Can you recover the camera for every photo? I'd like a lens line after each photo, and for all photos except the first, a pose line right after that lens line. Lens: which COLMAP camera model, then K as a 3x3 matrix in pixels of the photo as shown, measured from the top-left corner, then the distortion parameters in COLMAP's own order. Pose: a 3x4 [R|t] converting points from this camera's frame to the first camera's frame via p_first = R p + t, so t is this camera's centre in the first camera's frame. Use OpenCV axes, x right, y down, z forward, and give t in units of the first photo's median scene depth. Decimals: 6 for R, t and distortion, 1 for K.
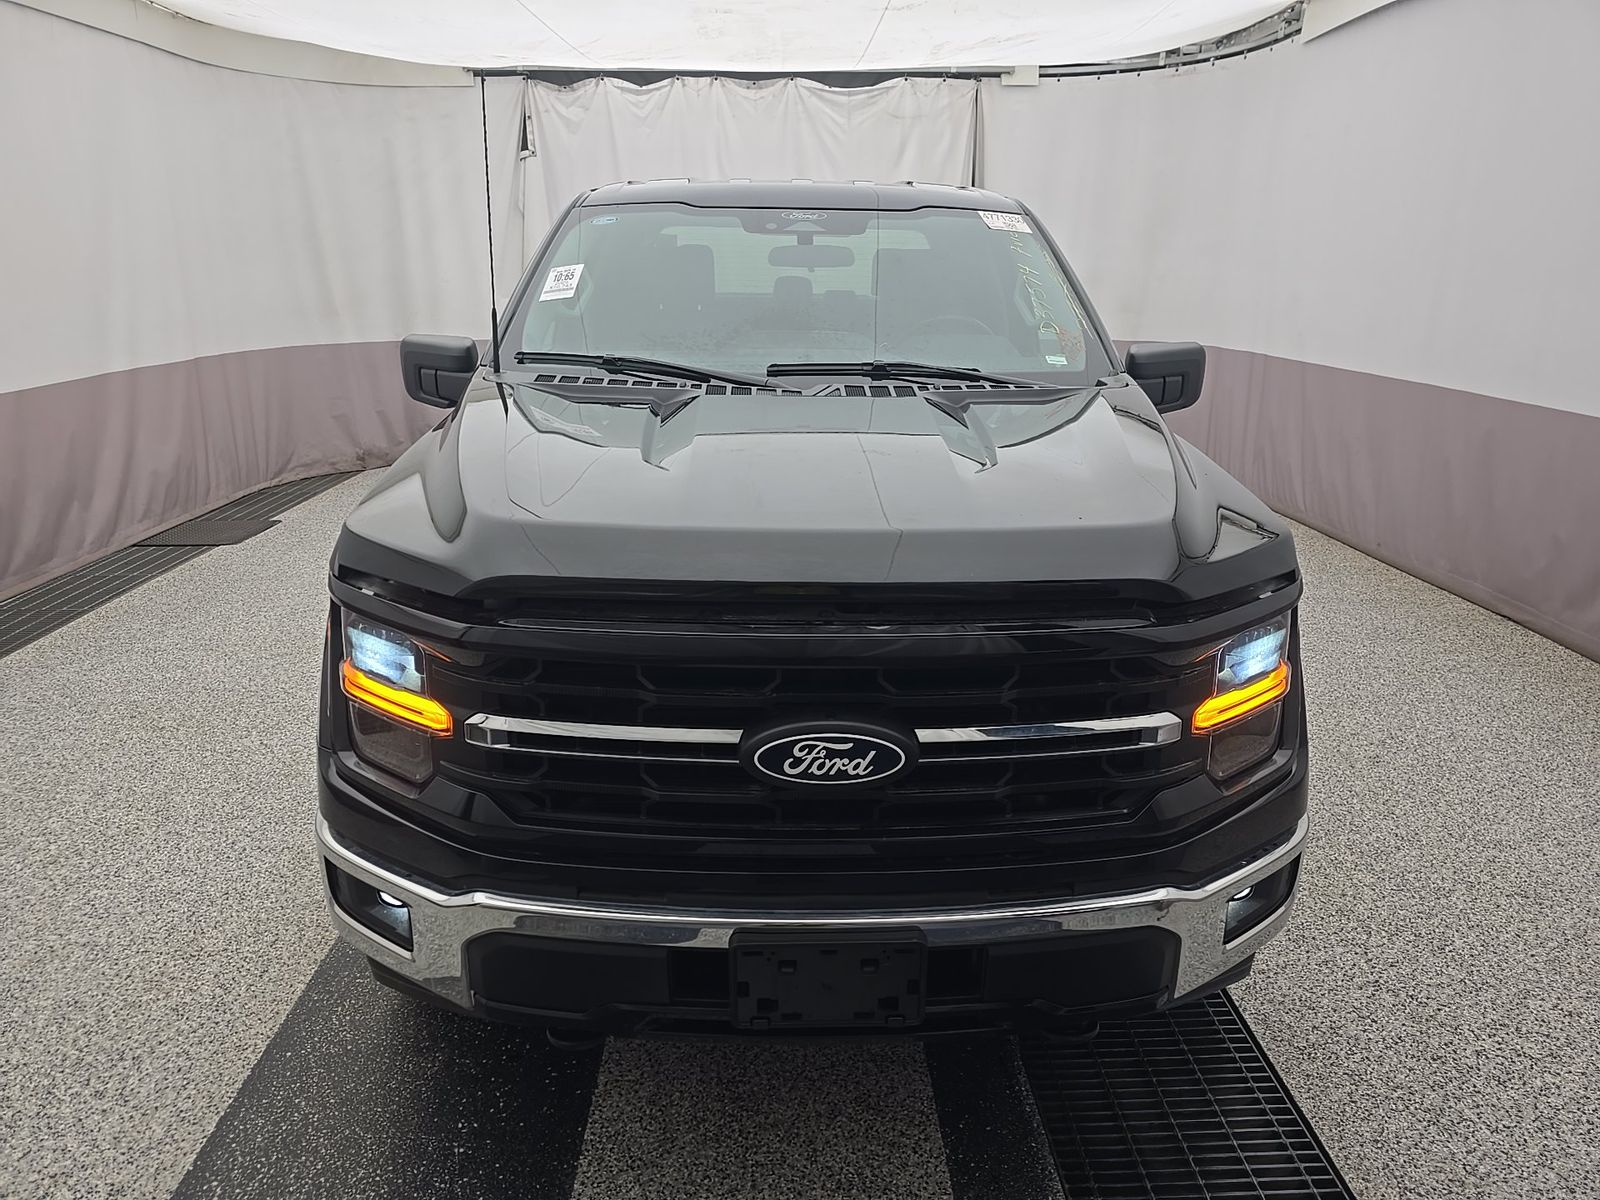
lens RADIAL K [[1071.1, 0, 808.5], [0, 1071.1, 611.4], [0, 0, 1]] dist [0.038462, -0.029361]
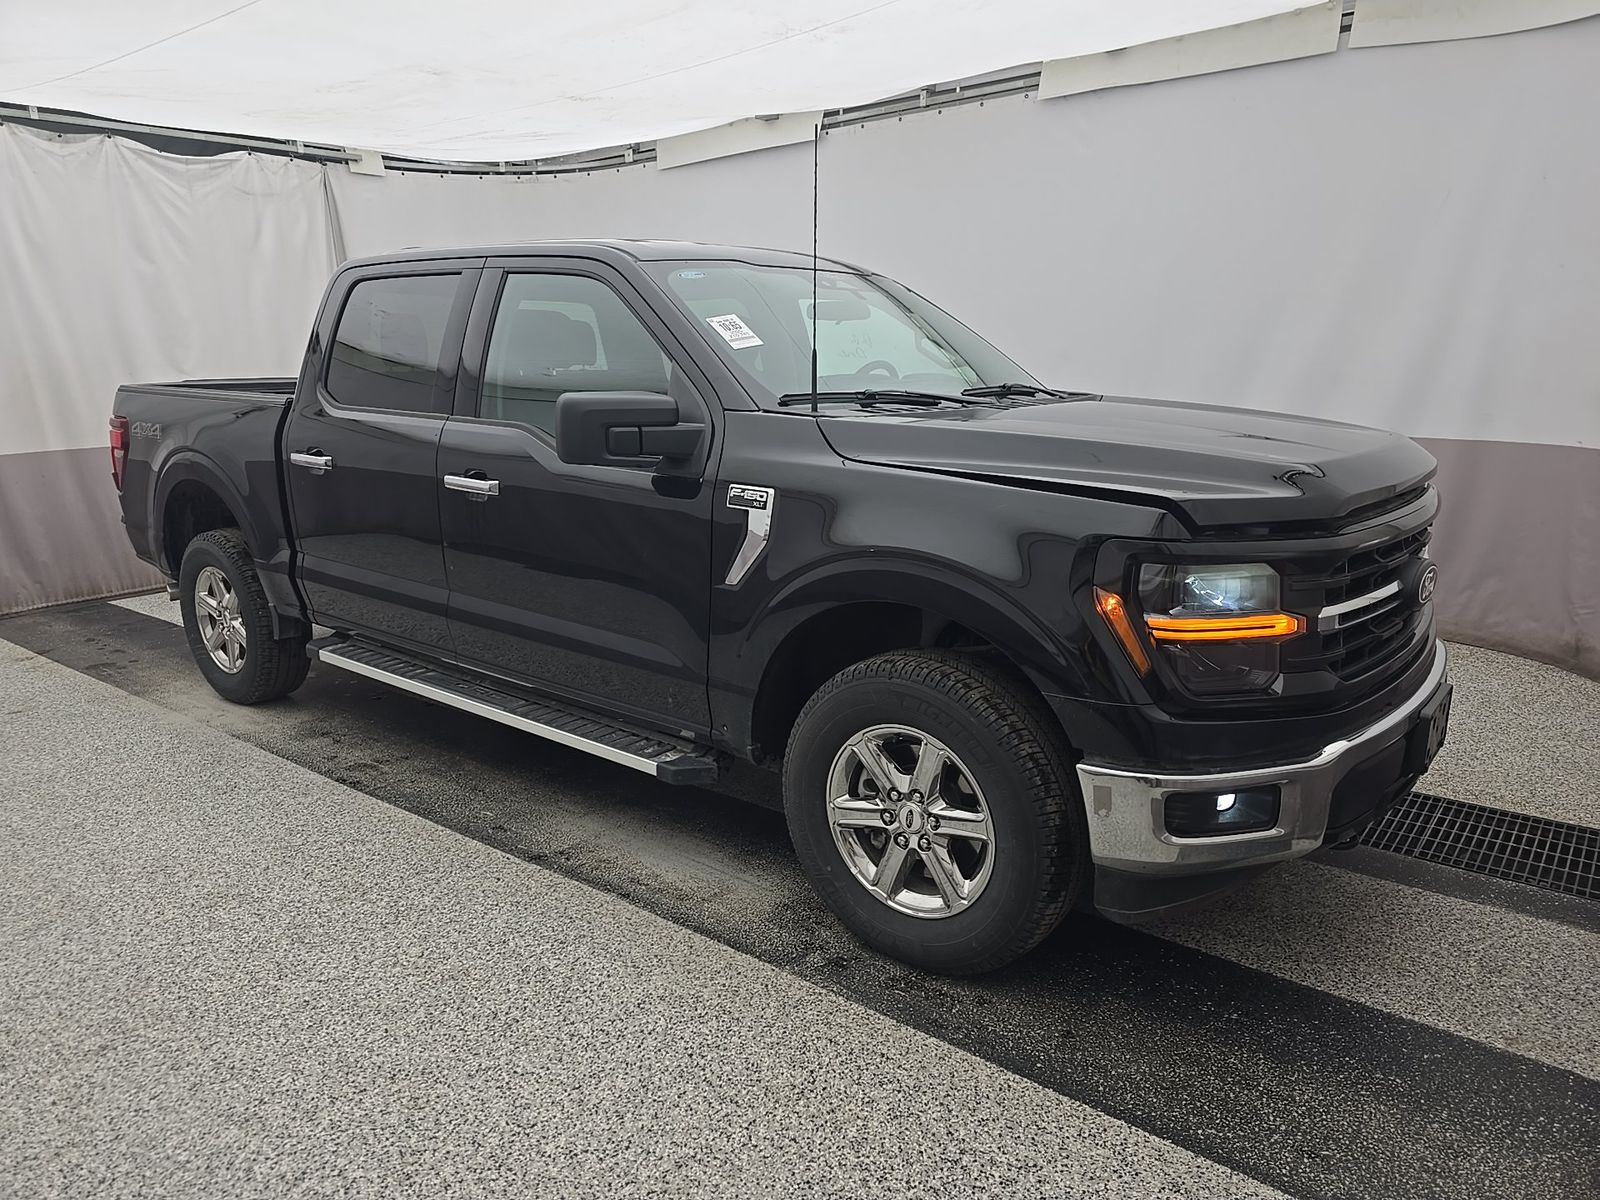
lens RADIAL K [[1071.1, 0, 808.5], [0, 1071.1, 611.4], [0, 0, 1]] dist [0.038462, -0.029361]
pose [[0.647191, -0.194035, 0.737221, -0.353642], [0.260100, 0.965239, 0.025712, -0.021238], [-0.716583, 0.175110, 0.675163, 0.113247]]
